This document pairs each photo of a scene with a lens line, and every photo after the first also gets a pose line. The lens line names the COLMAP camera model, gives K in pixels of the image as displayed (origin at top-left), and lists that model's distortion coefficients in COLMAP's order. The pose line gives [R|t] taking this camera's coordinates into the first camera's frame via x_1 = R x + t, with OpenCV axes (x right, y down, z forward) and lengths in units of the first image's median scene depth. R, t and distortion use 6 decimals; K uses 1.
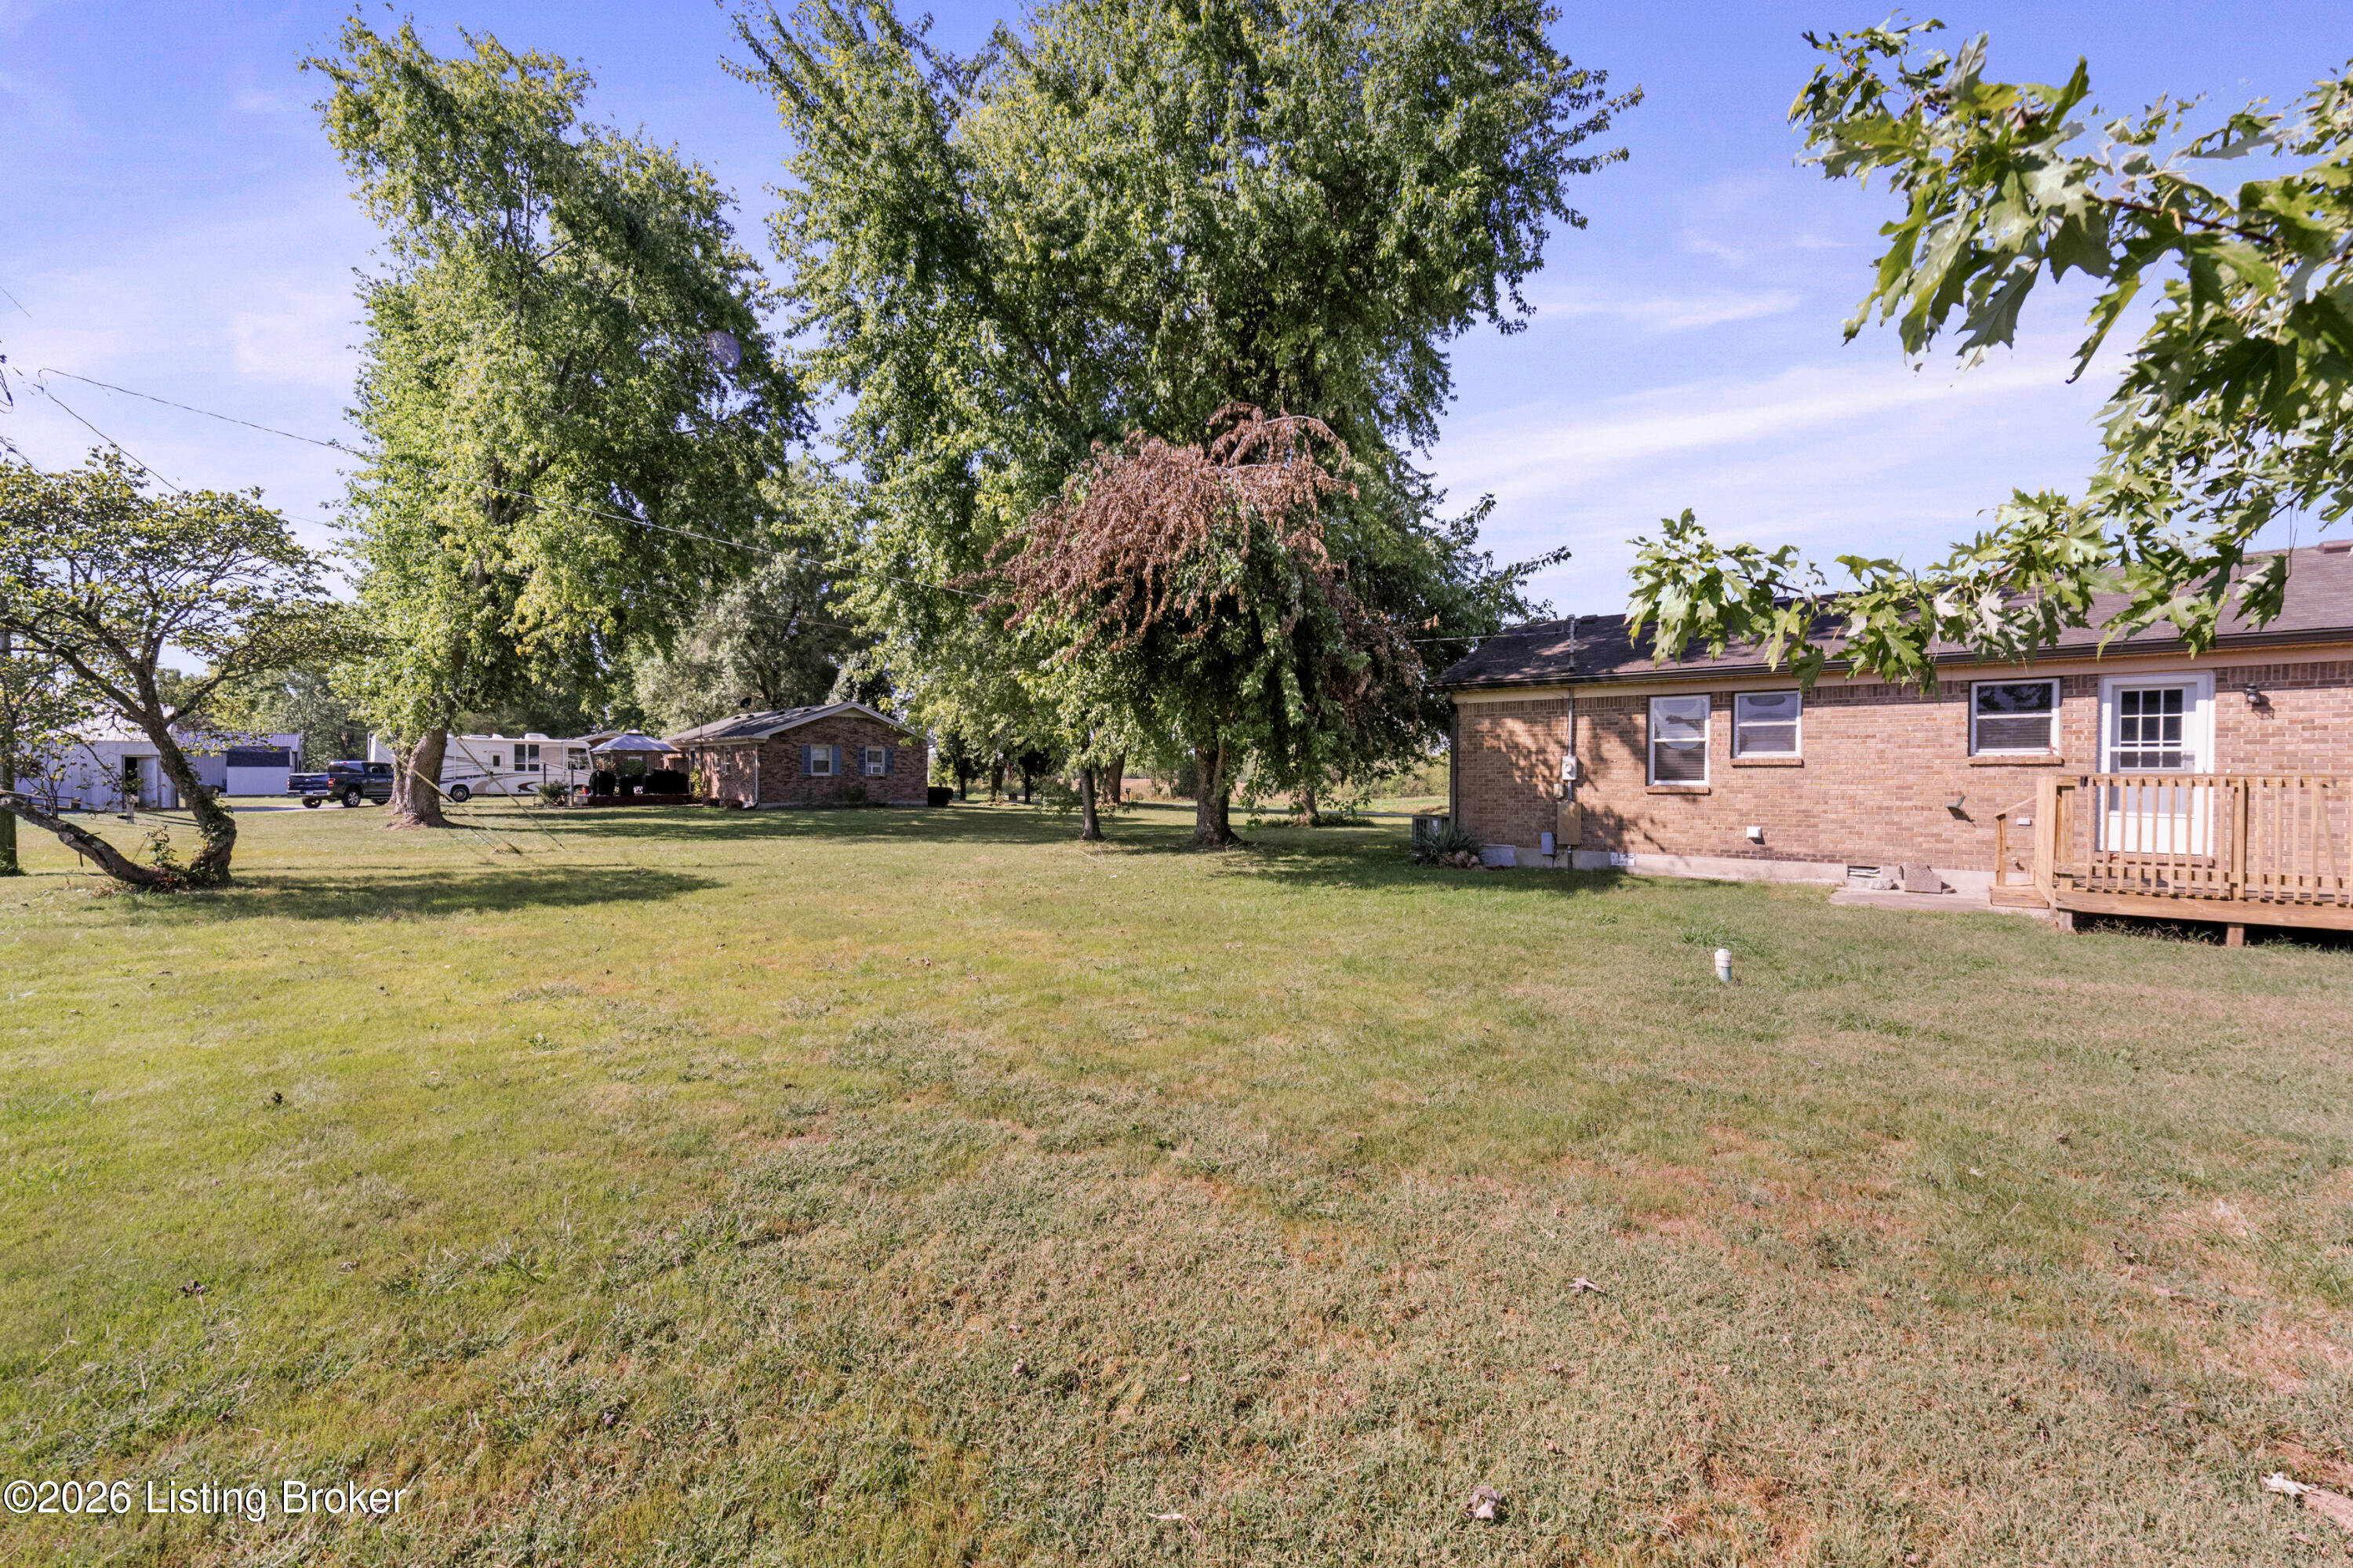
lens RADIAL K [[977.7, 0, 1224.0], [0, 977.7, 789.0], [0, 0, 1]] dist [0.016263, 0.000466]
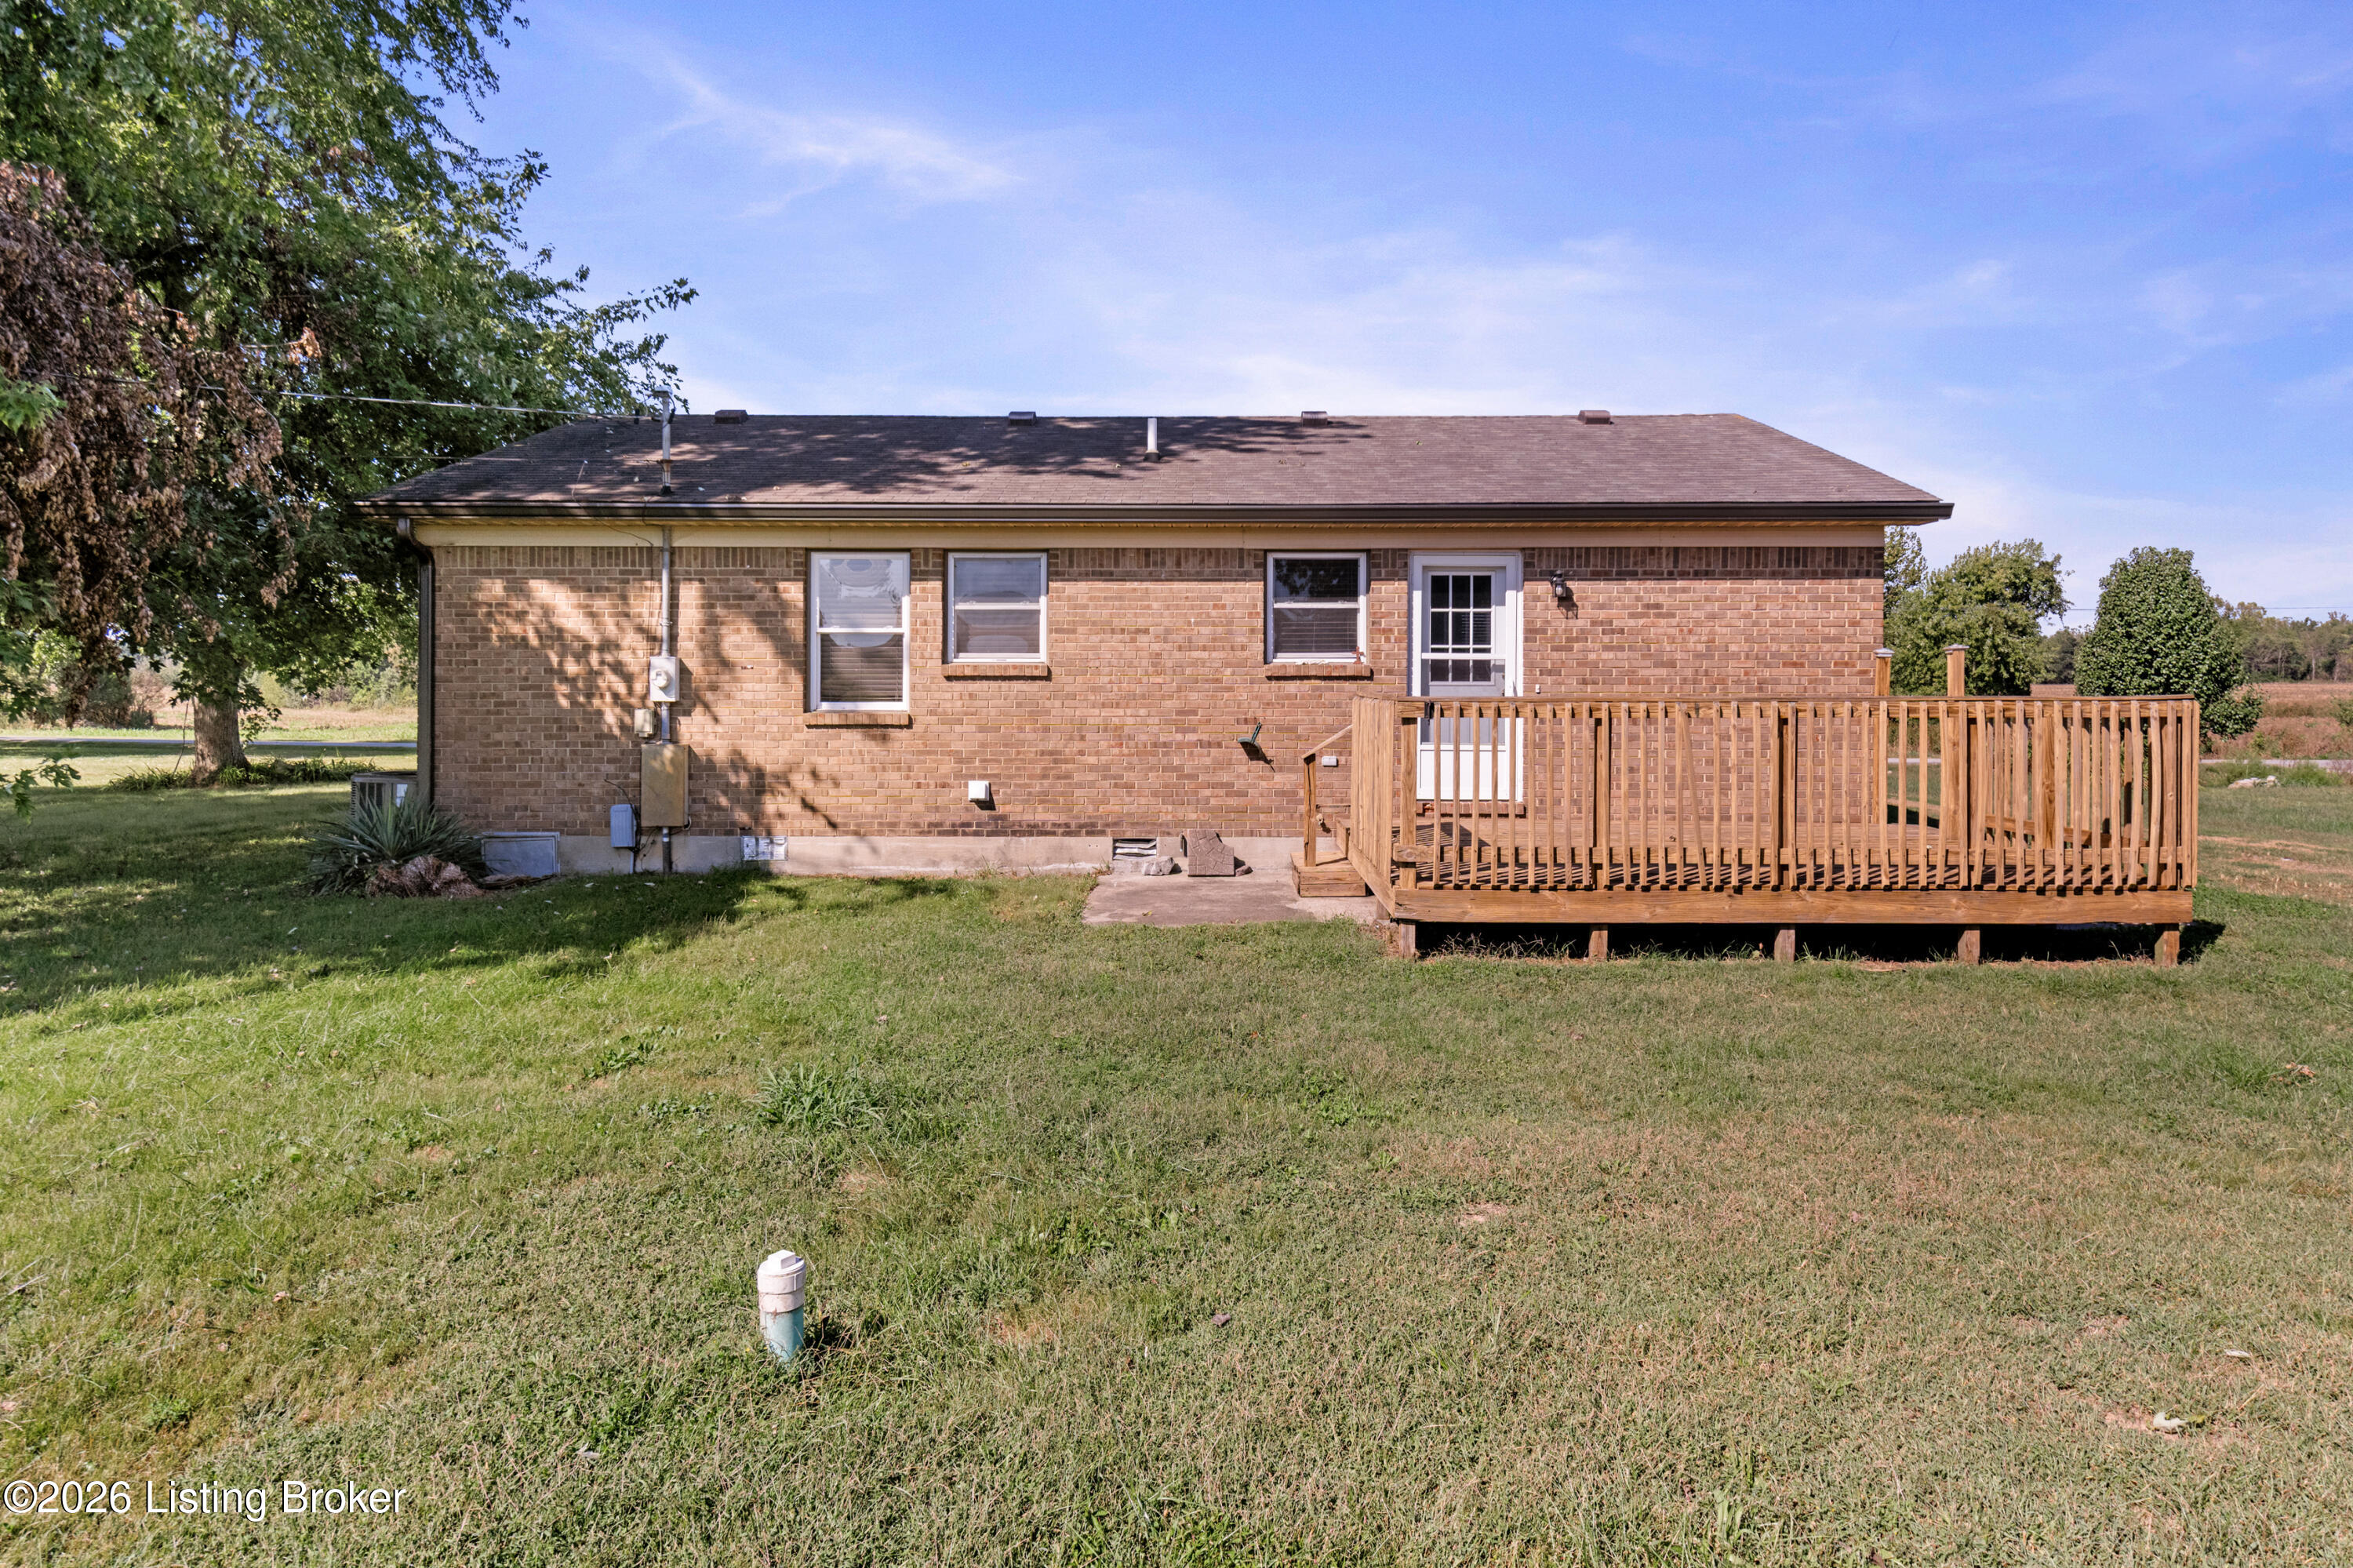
lens RADIAL K [[1324.1, 0, 1238.3], [0, 1324.1, 690.1], [0, 0, 1]] dist [0.026695, -0.000159]
pose [[0.793191, -0.006275, 0.608940, 0.181174], [0.008960, 0.999959, -0.001367, -0.013247], [-0.608906, 0.006540, 0.793215, 0.277881]]
